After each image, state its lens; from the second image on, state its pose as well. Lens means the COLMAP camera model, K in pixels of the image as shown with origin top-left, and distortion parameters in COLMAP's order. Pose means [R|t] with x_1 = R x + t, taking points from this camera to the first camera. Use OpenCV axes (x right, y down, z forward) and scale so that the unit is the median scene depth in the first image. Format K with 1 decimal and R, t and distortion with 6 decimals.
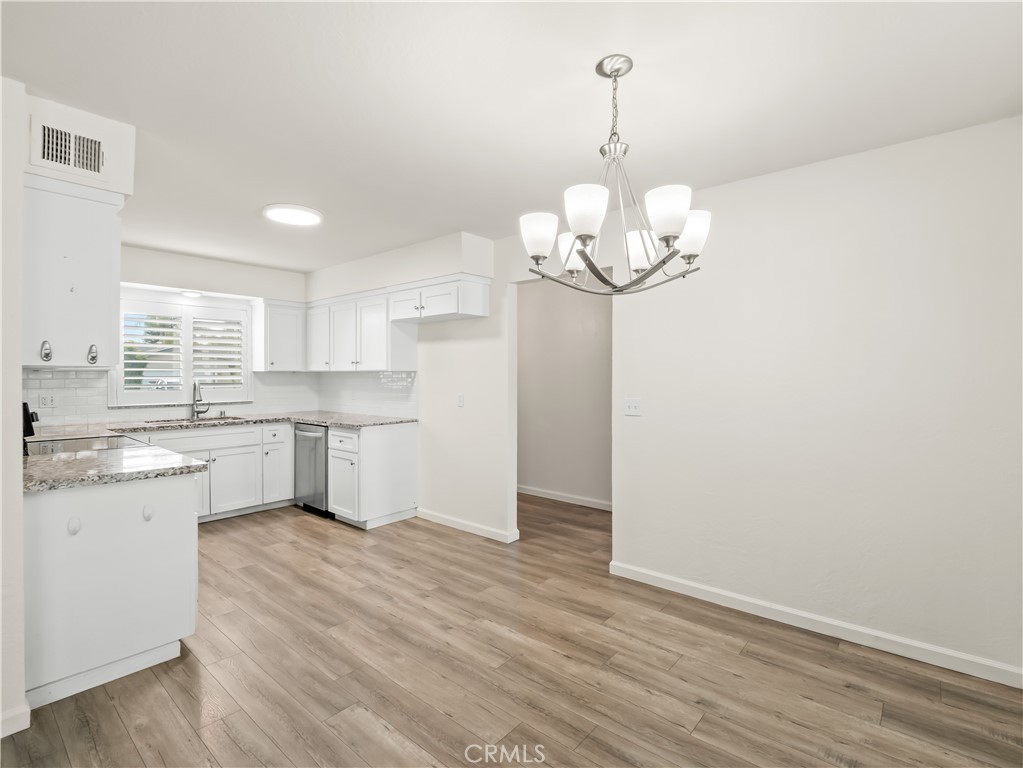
lens RADIAL K [[497.1, 0, 511.7], [0, 497.1, 377.4], [0, 0, 1]] dist [-0.001593, -0.000843]
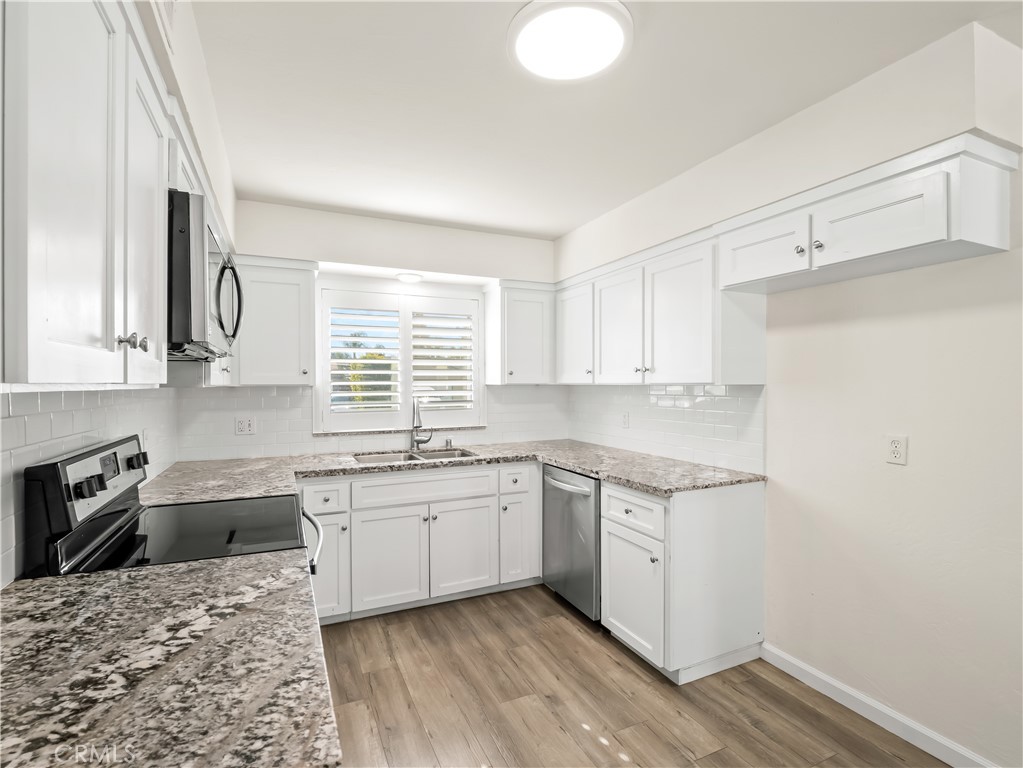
lens RADIAL K [[497.1, 0, 511.7], [0, 497.1, 377.4], [0, 0, 1]] dist [-0.001593, -0.000843]
pose [[0.911587, -0.007825, -0.411033, -0.218876], [0.000188, 0.999827, -0.018616, -0.010247], [0.411107, 0.016893, 0.911431, 0.412189]]
